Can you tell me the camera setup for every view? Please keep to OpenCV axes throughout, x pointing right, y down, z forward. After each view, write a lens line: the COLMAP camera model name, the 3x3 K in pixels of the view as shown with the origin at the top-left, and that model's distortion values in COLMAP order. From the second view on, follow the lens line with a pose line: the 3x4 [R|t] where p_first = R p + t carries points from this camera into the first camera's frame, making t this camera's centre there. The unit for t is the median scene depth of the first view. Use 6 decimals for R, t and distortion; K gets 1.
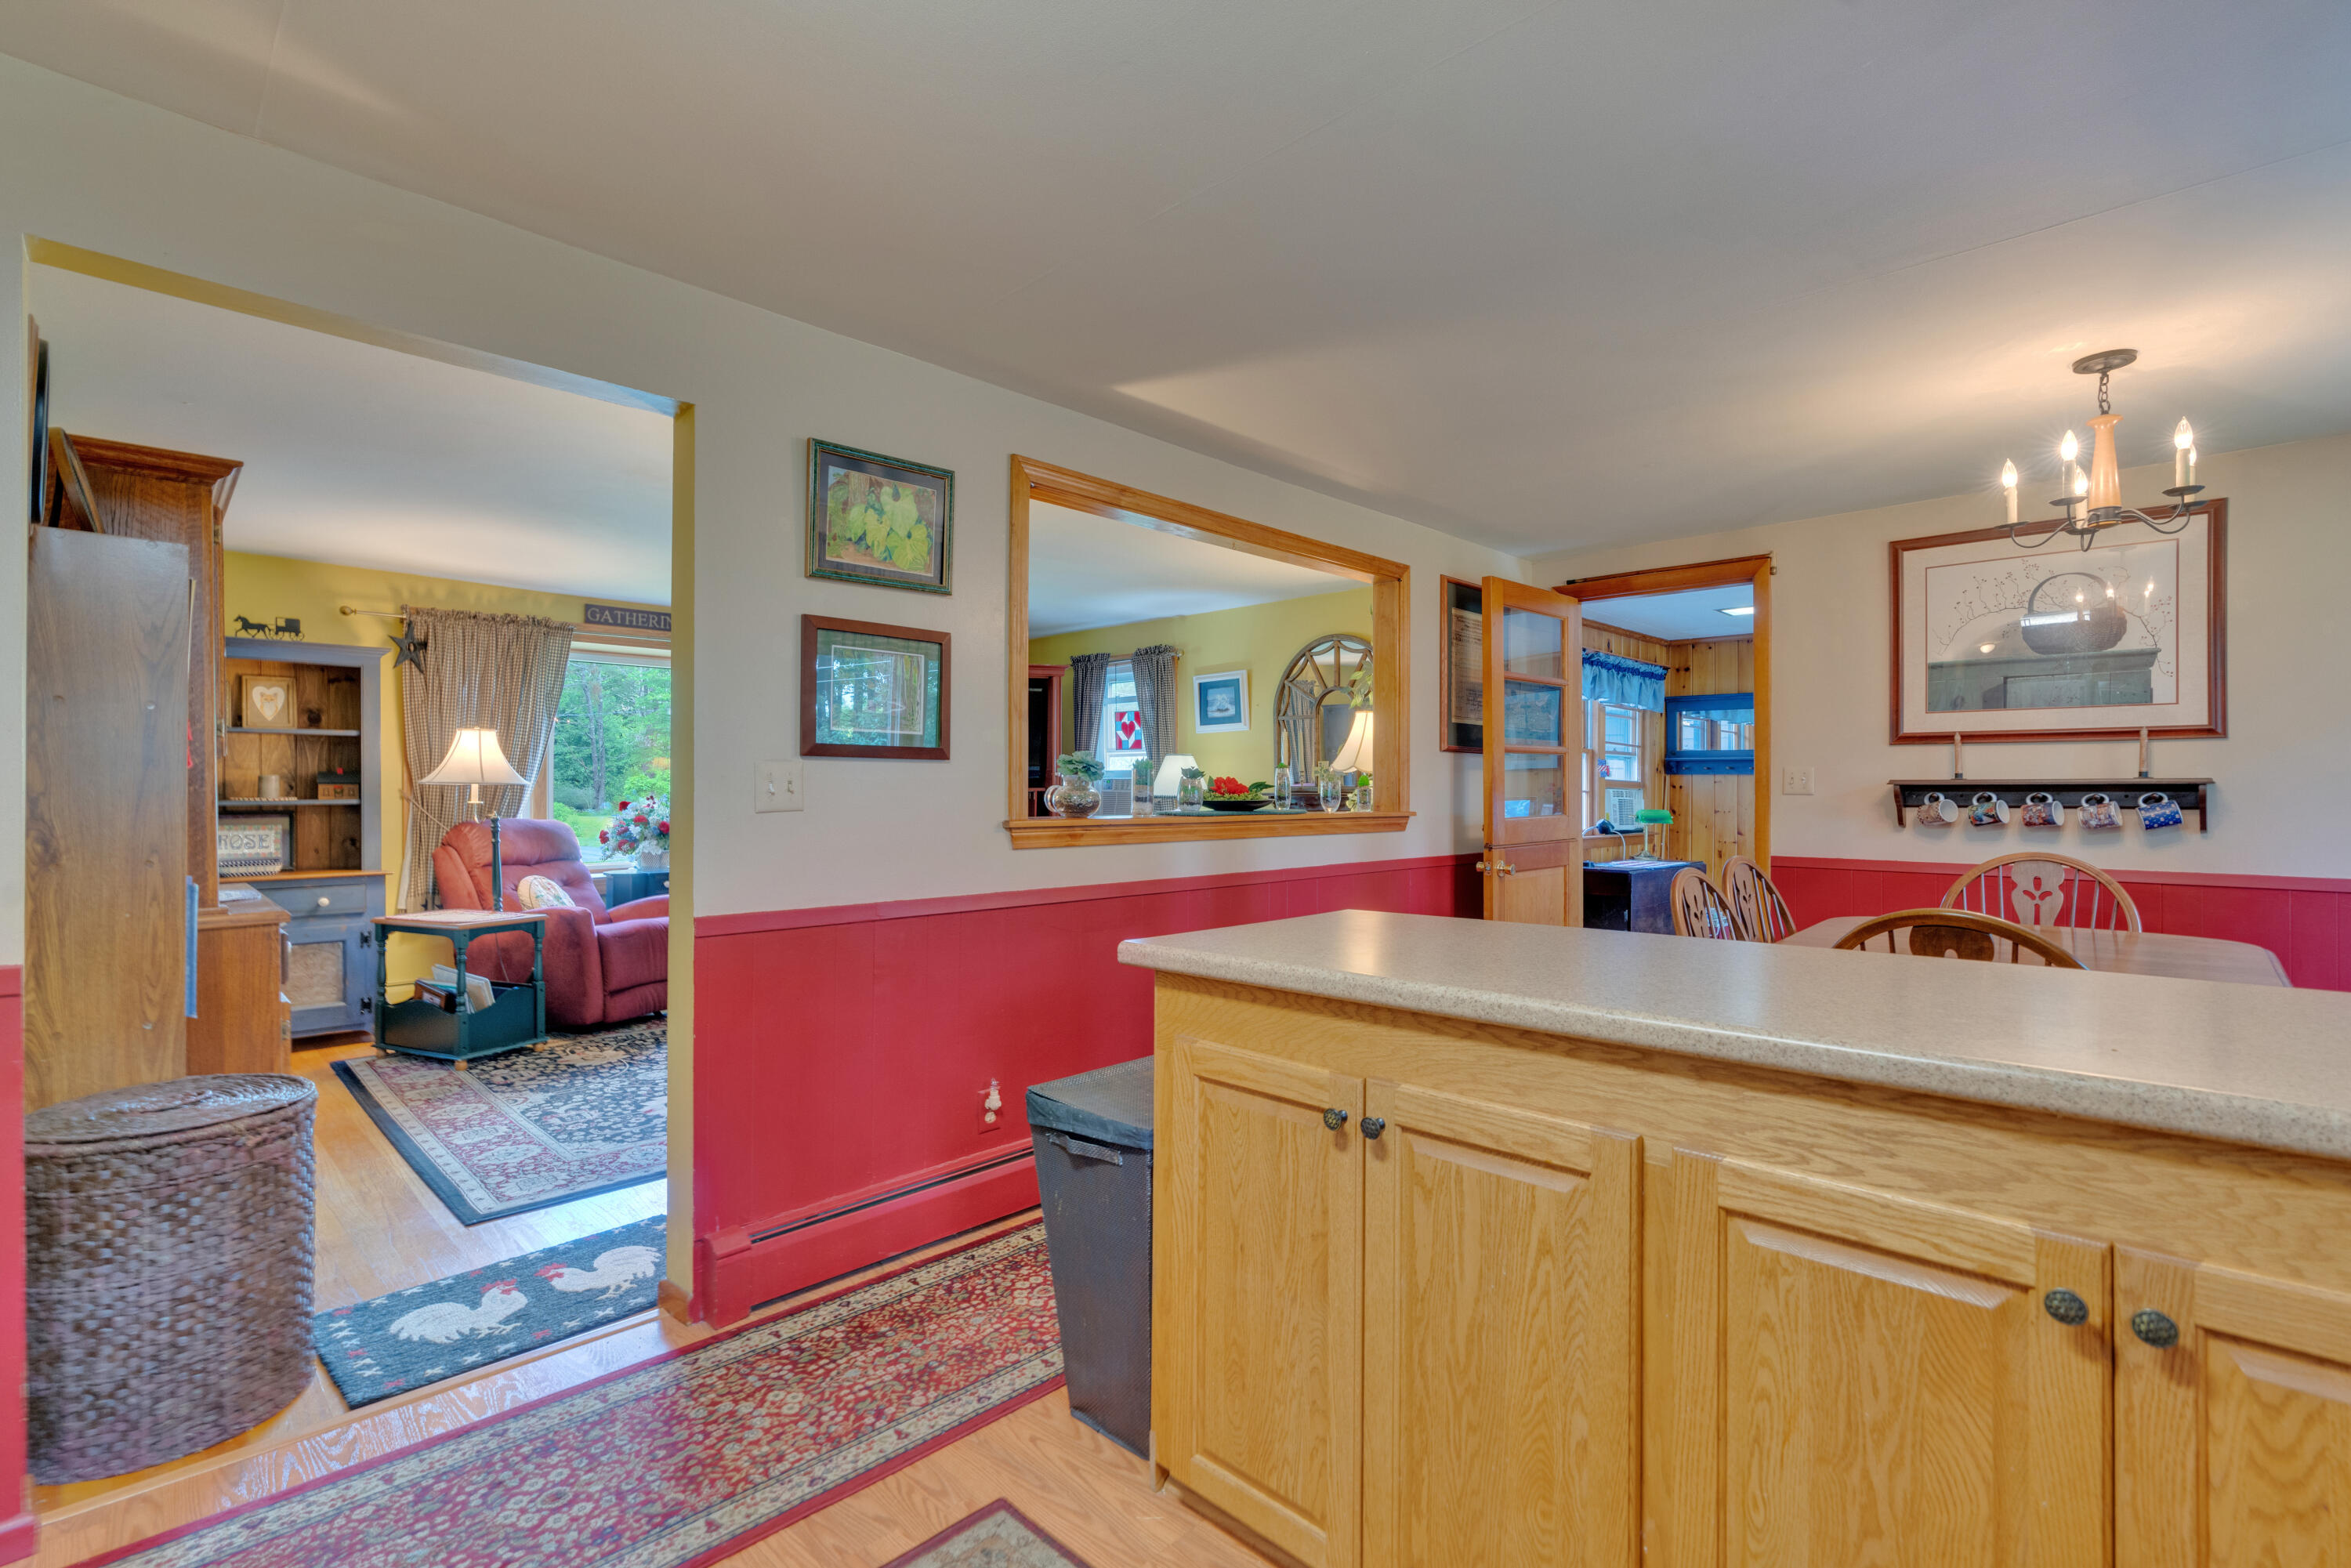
lens RADIAL K [[1068.1, 0, 1183.8], [0, 1068.1, 778.2], [0, 0, 1]] dist [-0.012075, 0.000517]
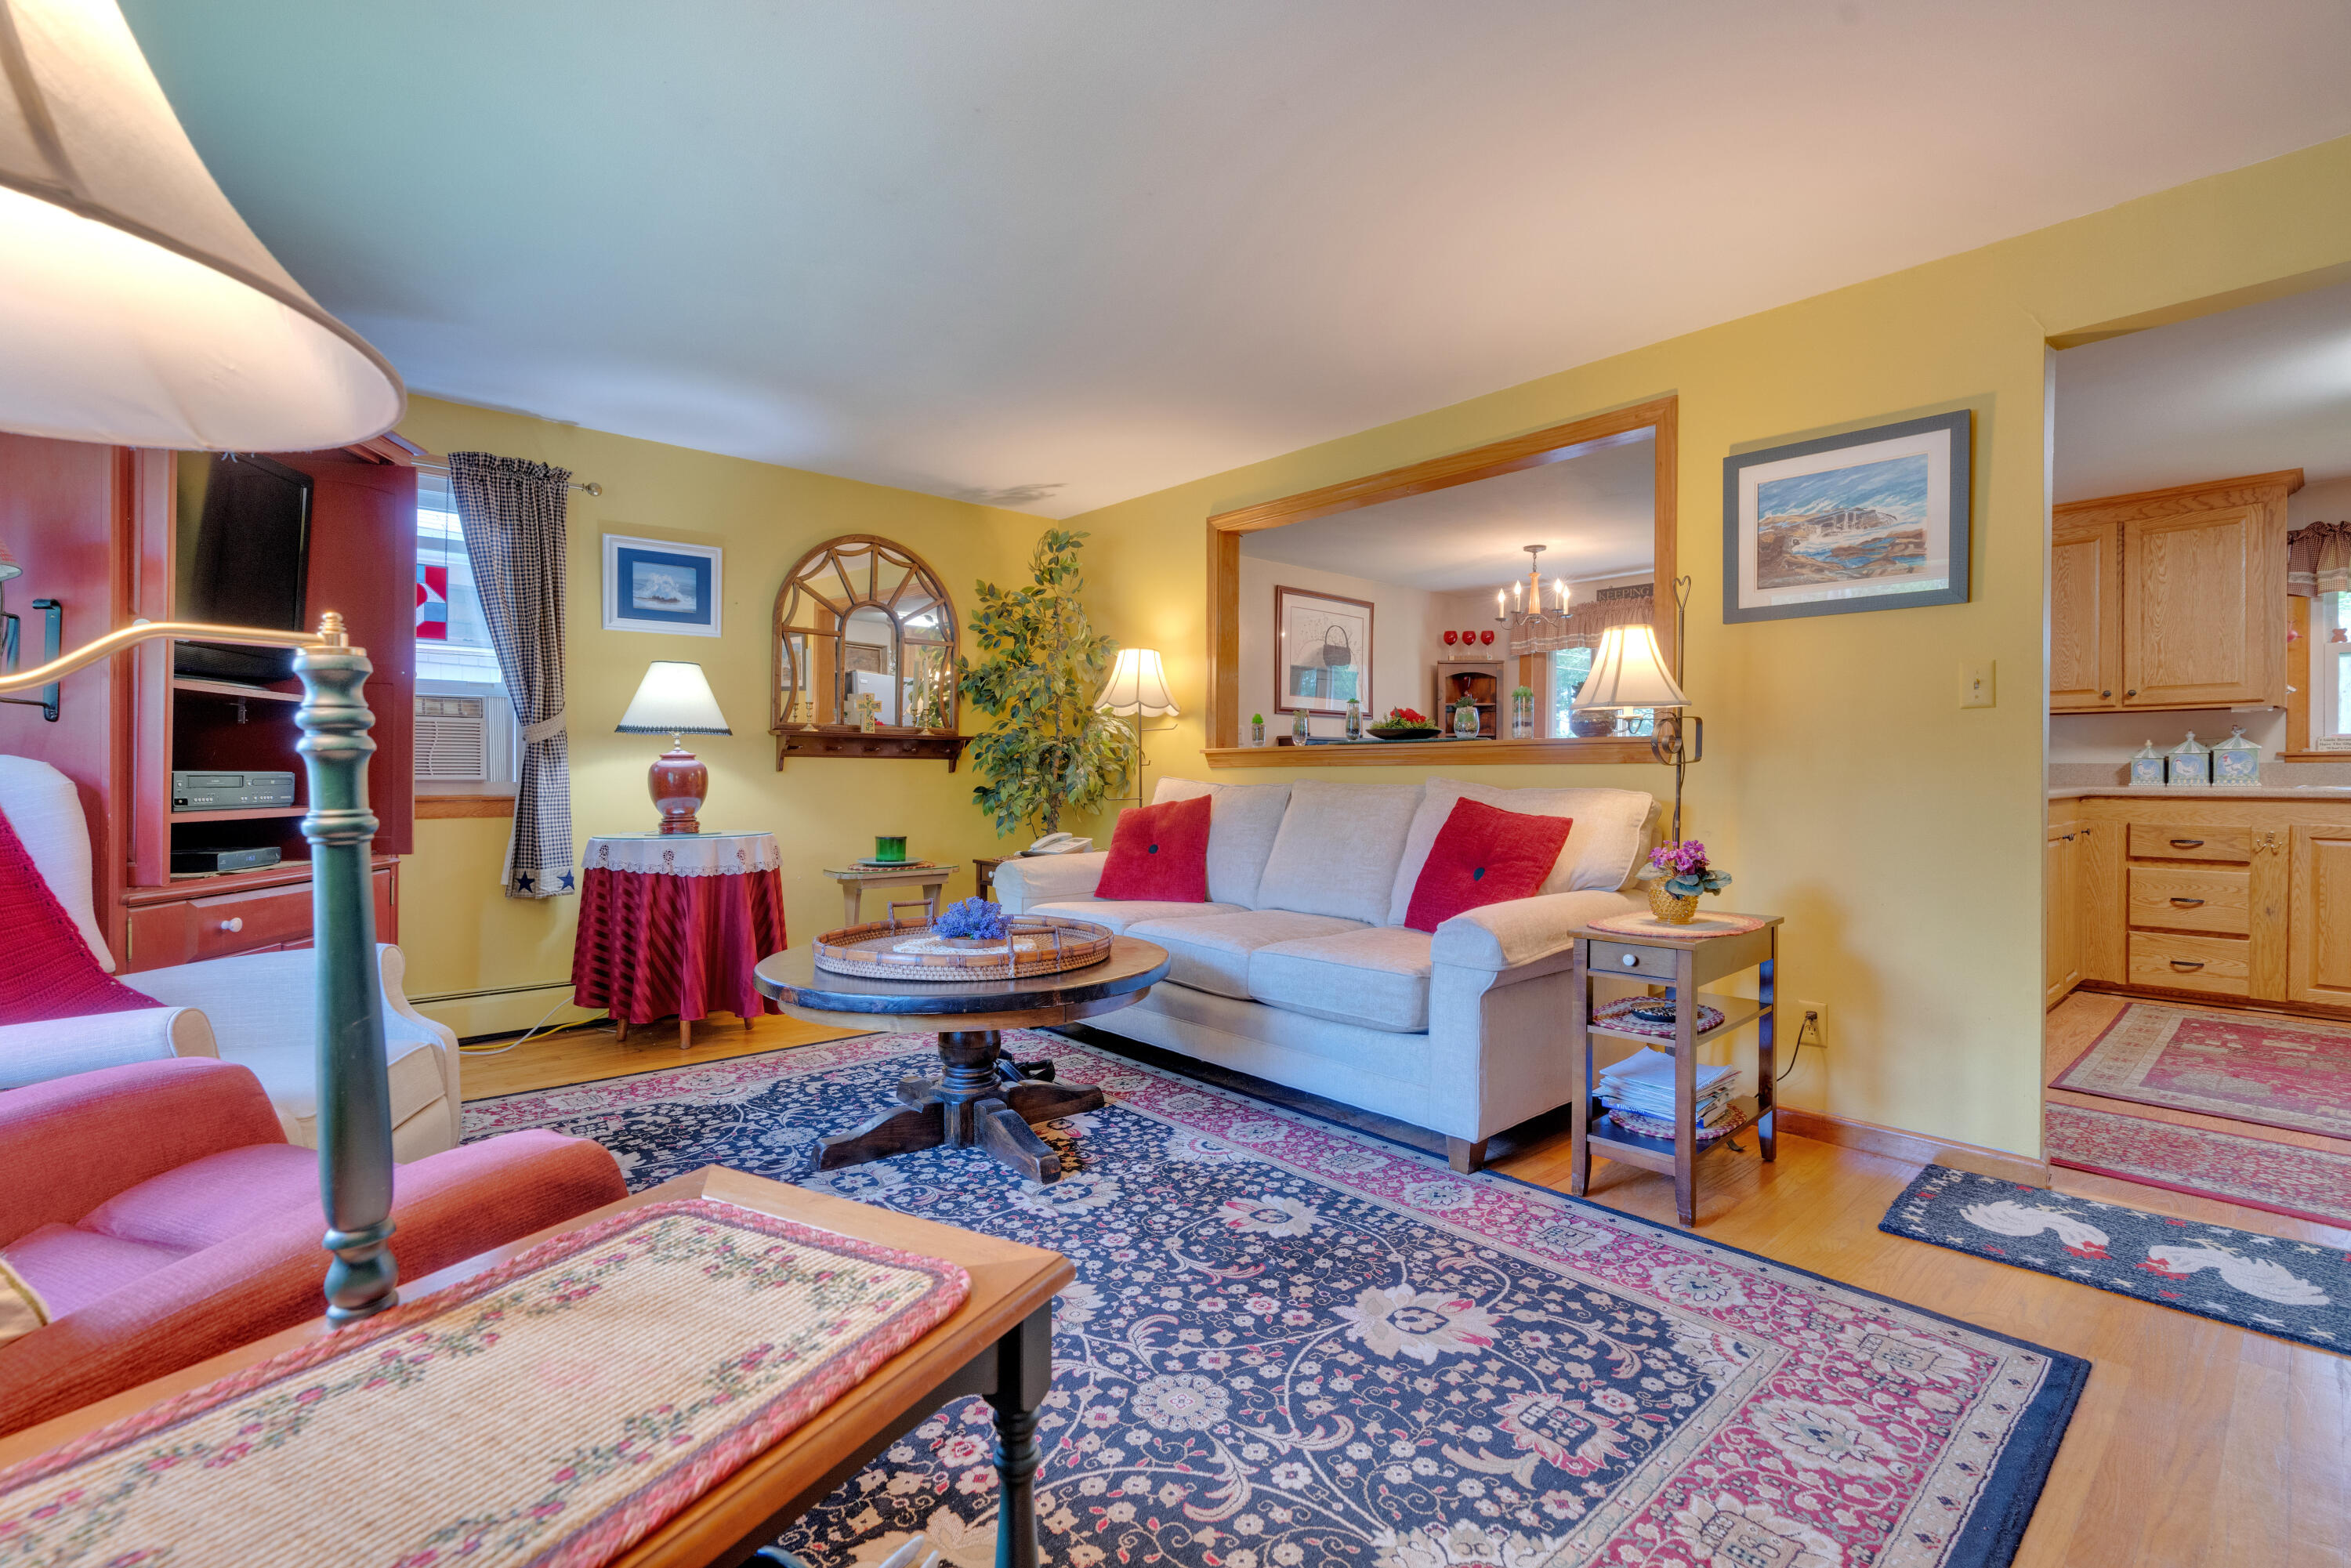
lens RADIAL K [[1051.9, 0, 1180.4], [0, 1051.9, 779.6], [0, 0, 1]] dist [-0.015802, 0.005604]
pose [[0.075920, -0.005980, 0.997096, -0.792808], [-0.012084, 0.999903, 0.006917, 0.050348], [-0.997041, -0.012574, 0.075840, 0.893431]]
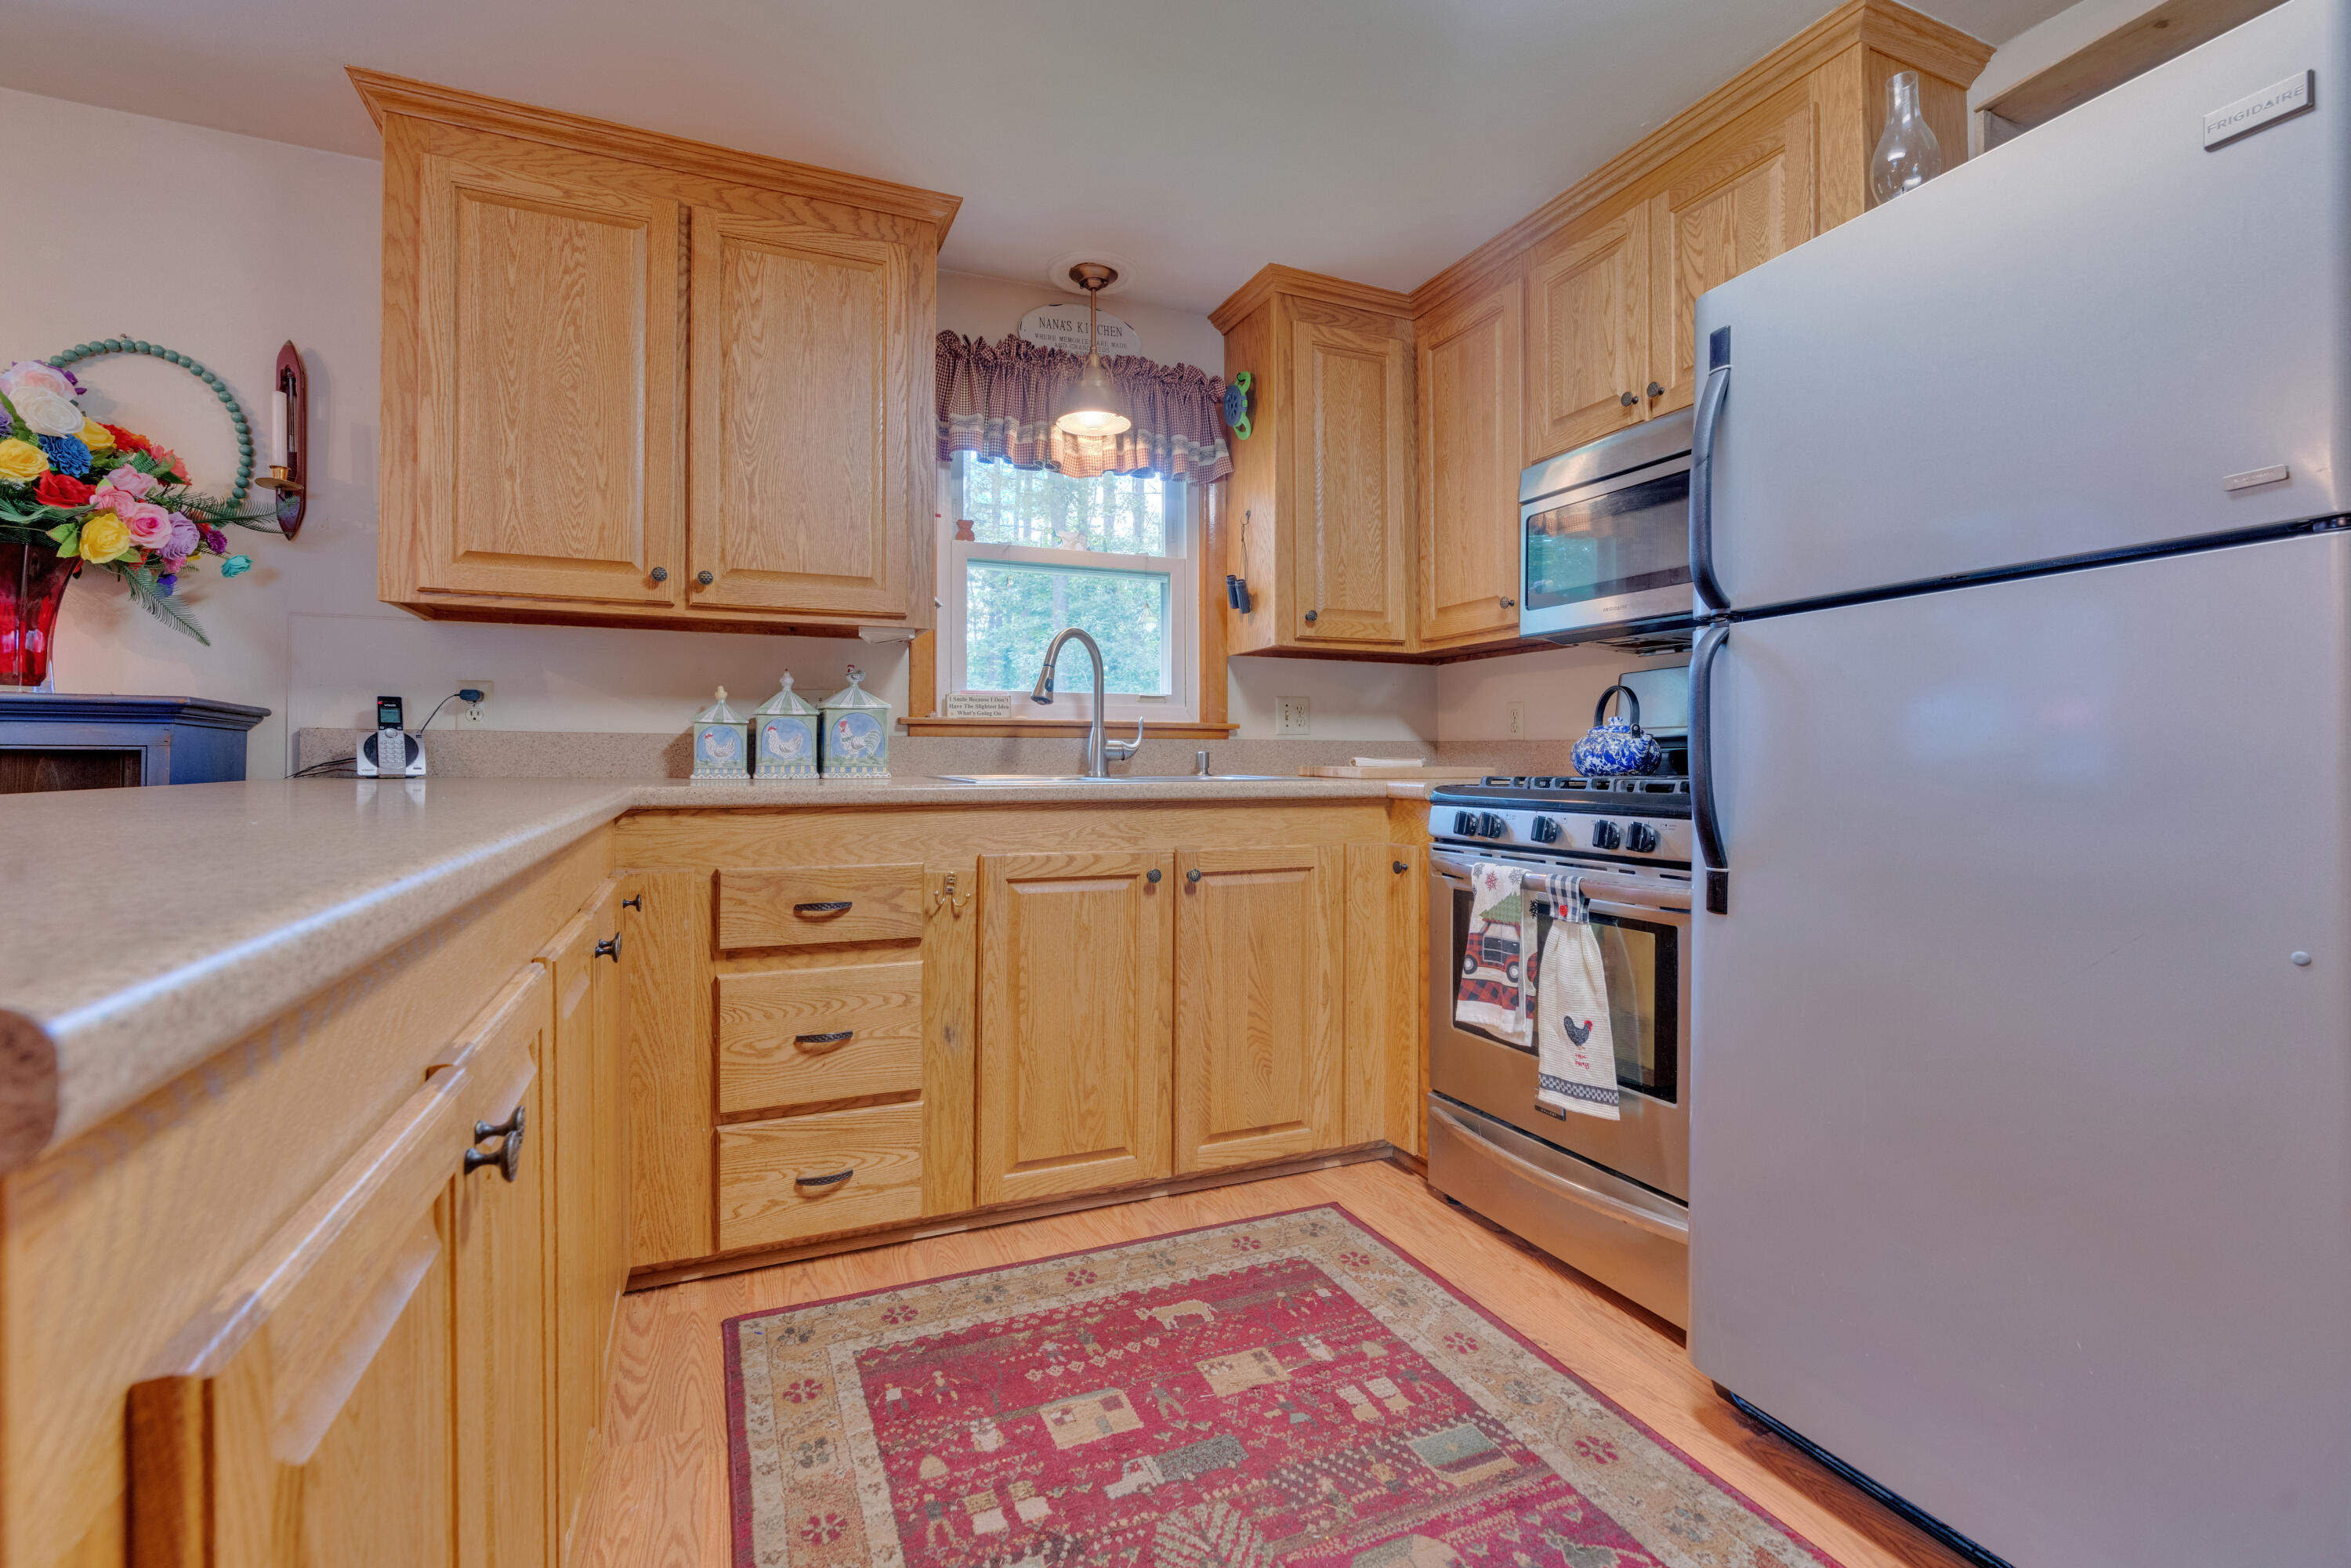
lens RADIAL K [[1056.6, 0, 1188.4], [0, 1056.6, 753.9], [0, 0, 1]] dist [-0.014863, 0.000382]
pose [[-0.928803, -0.000869, 0.370573, -0.091021], [-0.006863, 0.999866, -0.014858, 0.045782], [-0.370511, -0.016343, -0.928684, 0.407050]]
